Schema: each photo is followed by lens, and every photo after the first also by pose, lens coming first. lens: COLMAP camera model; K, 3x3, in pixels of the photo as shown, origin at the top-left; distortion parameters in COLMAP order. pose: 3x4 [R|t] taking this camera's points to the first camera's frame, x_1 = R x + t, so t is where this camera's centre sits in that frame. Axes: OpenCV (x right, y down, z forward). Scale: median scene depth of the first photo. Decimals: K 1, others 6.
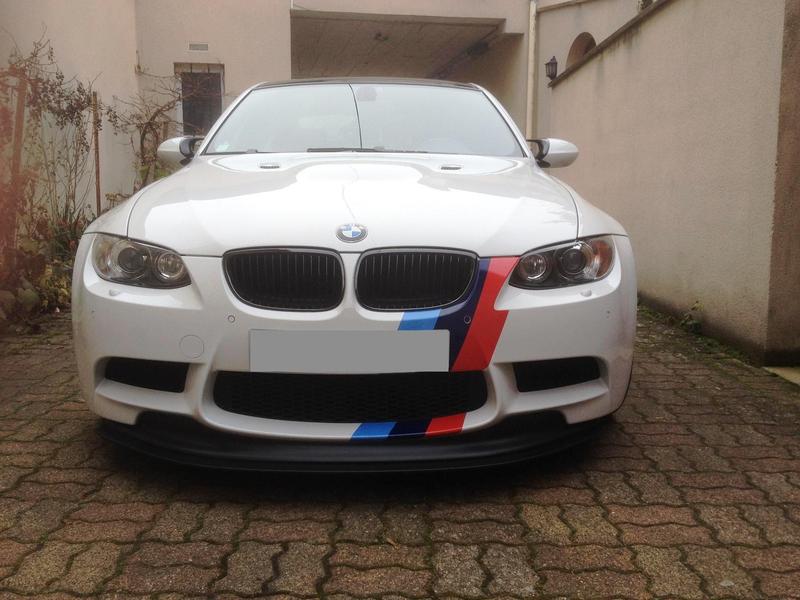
lens RADIAL K [[802.1, 0, 402.8], [0, 802.1, 301.3], [0, 0, 1]] dist [0.011534, 0.000000]
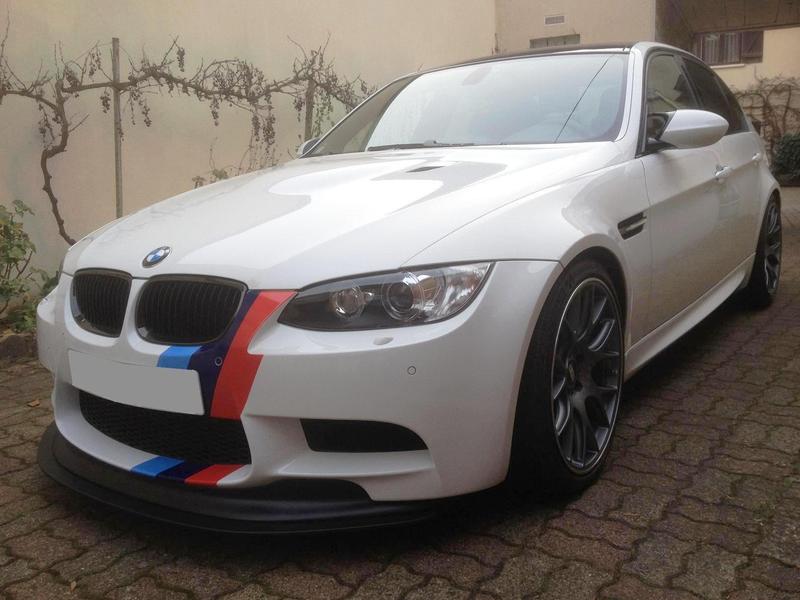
lens RADIAL K [[802.1, 0, 401.5], [0, 802.1, 299.6], [0, 0, 1]] dist [0.011534, 0.000000]
pose [[0.798345, 0.065230, -0.598657, 0.749893], [-0.040219, 0.997672, 0.055072, -0.099481], [0.600855, -0.019889, 0.799110, 0.410447]]
